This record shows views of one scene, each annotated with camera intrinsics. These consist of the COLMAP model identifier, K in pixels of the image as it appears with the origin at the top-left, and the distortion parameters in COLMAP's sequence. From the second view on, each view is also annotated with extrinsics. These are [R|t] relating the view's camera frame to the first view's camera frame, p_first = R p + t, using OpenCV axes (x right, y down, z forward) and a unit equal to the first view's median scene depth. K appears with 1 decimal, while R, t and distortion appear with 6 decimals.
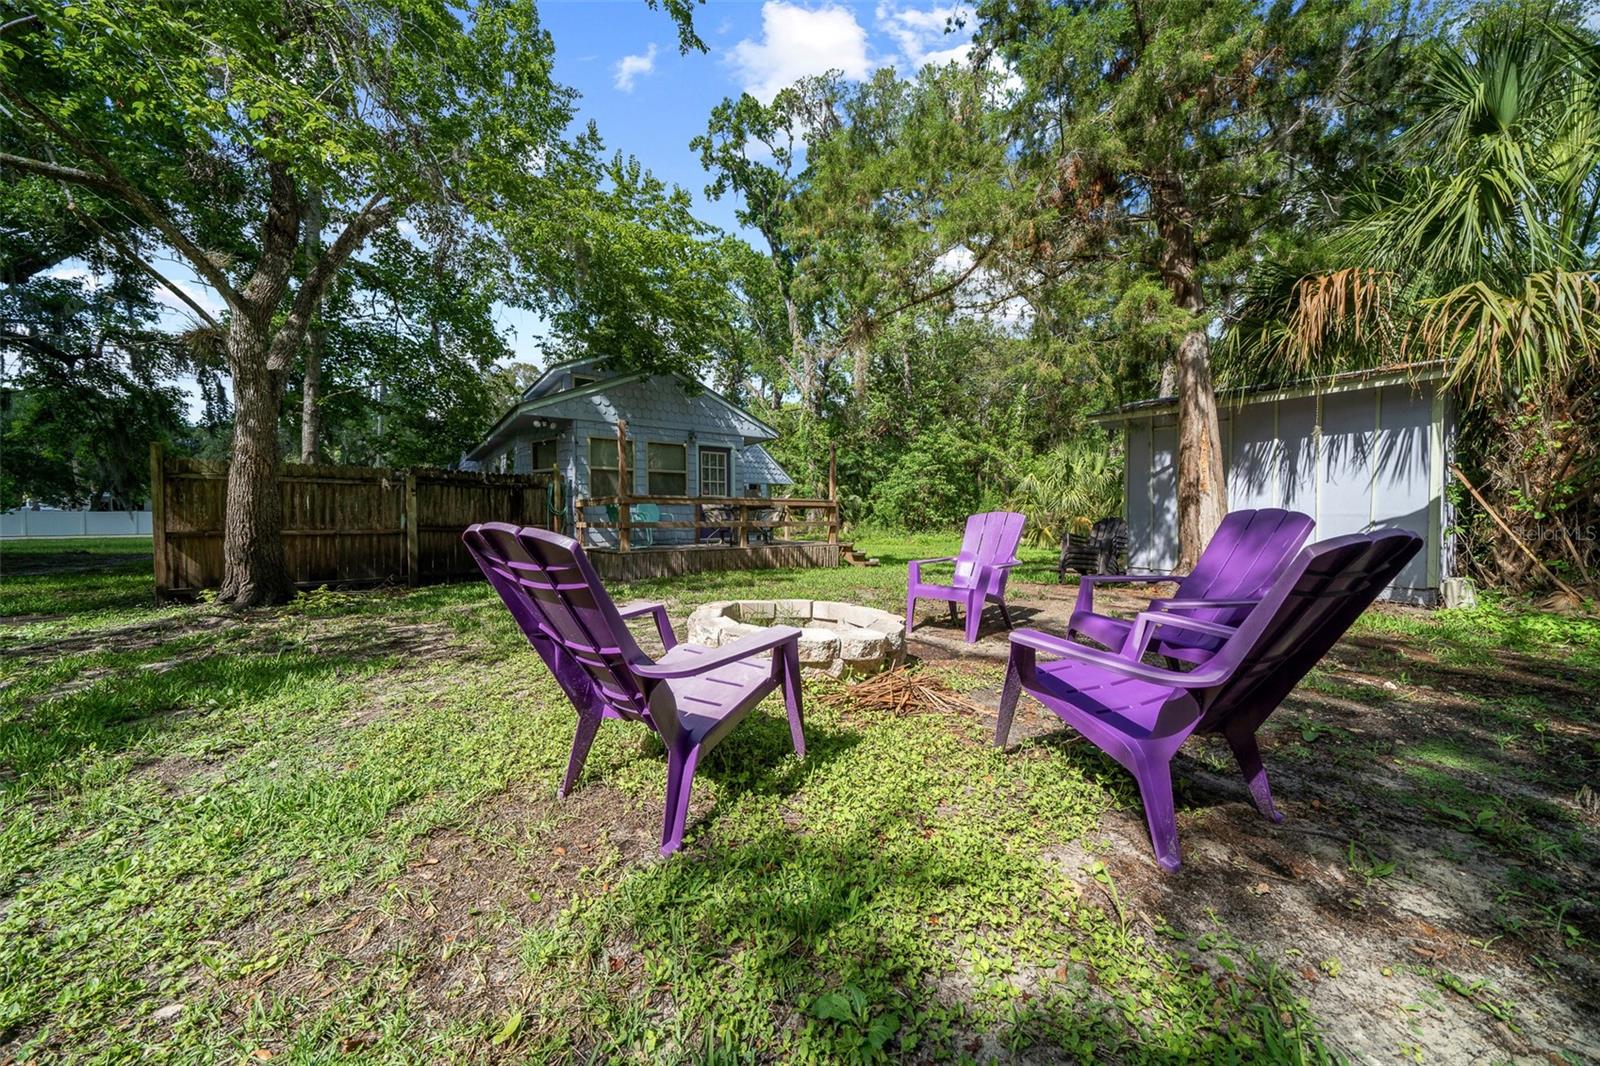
lens RADIAL K [[551.2, 0, 800.0], [0, 551.2, 528.1], [0, 0, 1]] dist [0.000970, 0.000006]
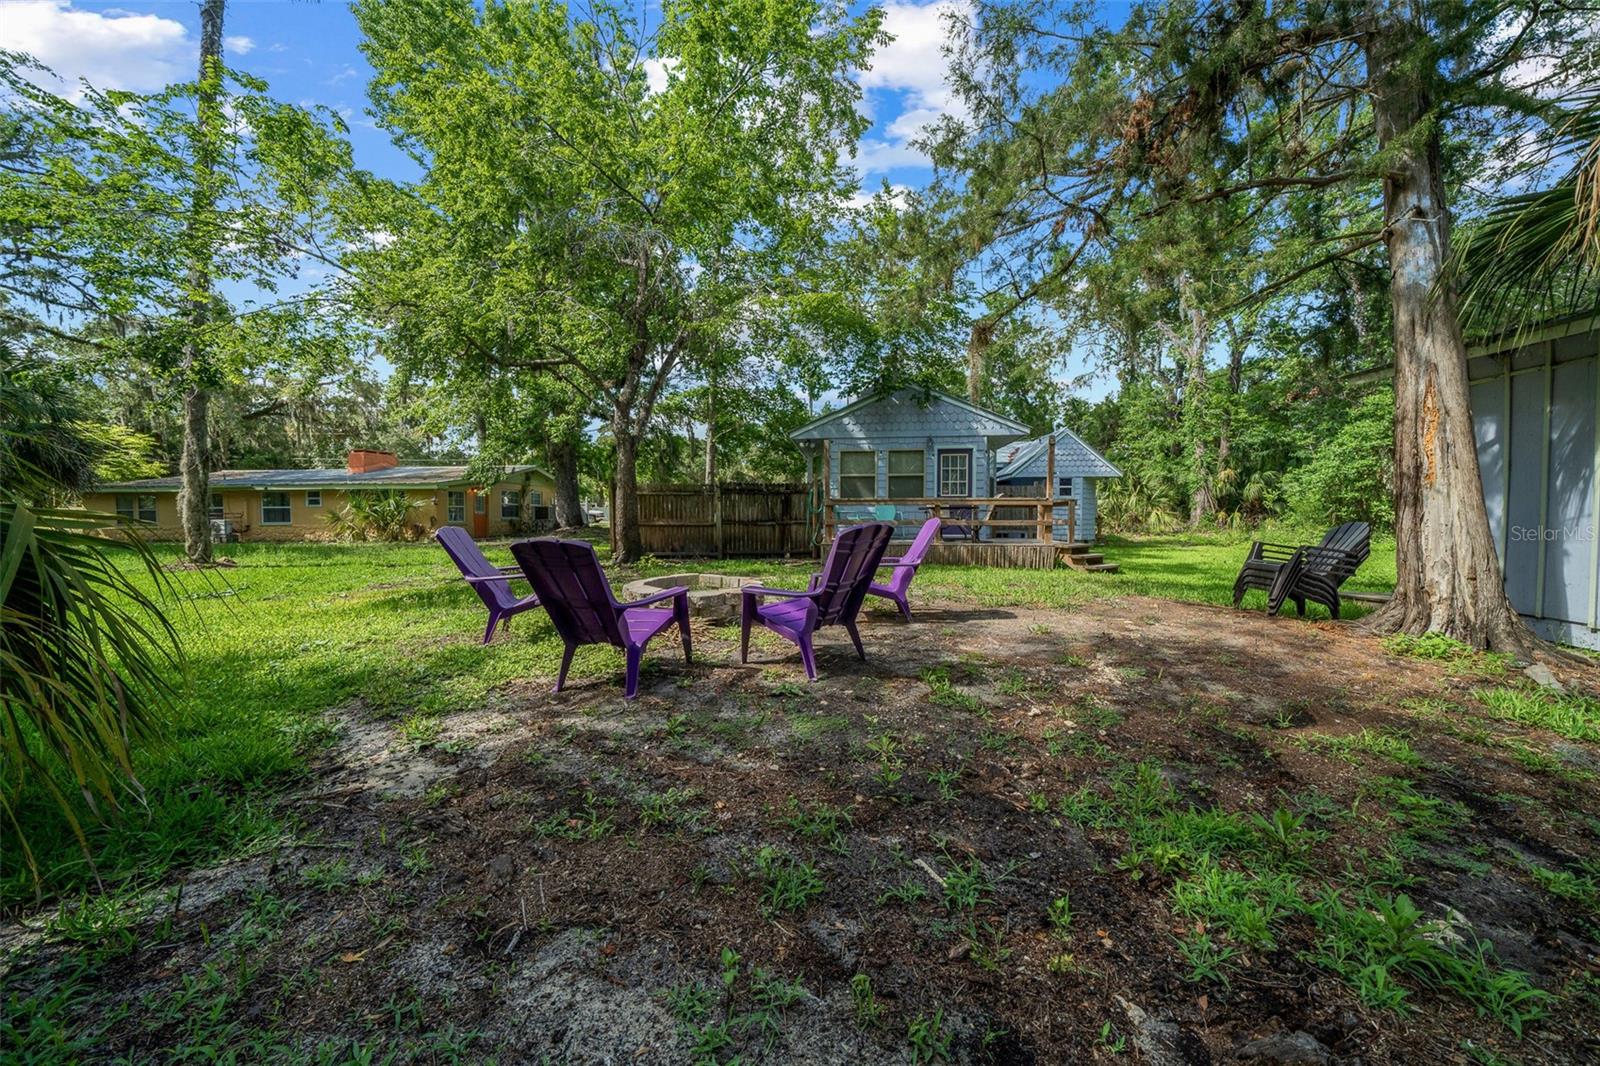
lens RADIAL K [[551.2, 0, 802.5], [0, 551.2, 528.3], [0, 0, 1]] dist [0.000970, 0.000006]
pose [[0.744857, 0.023194, -0.666821, 0.409269], [-0.016614, 0.999730, 0.016216, -0.008408], [0.667017, -0.001000, 0.745041, 0.006571]]
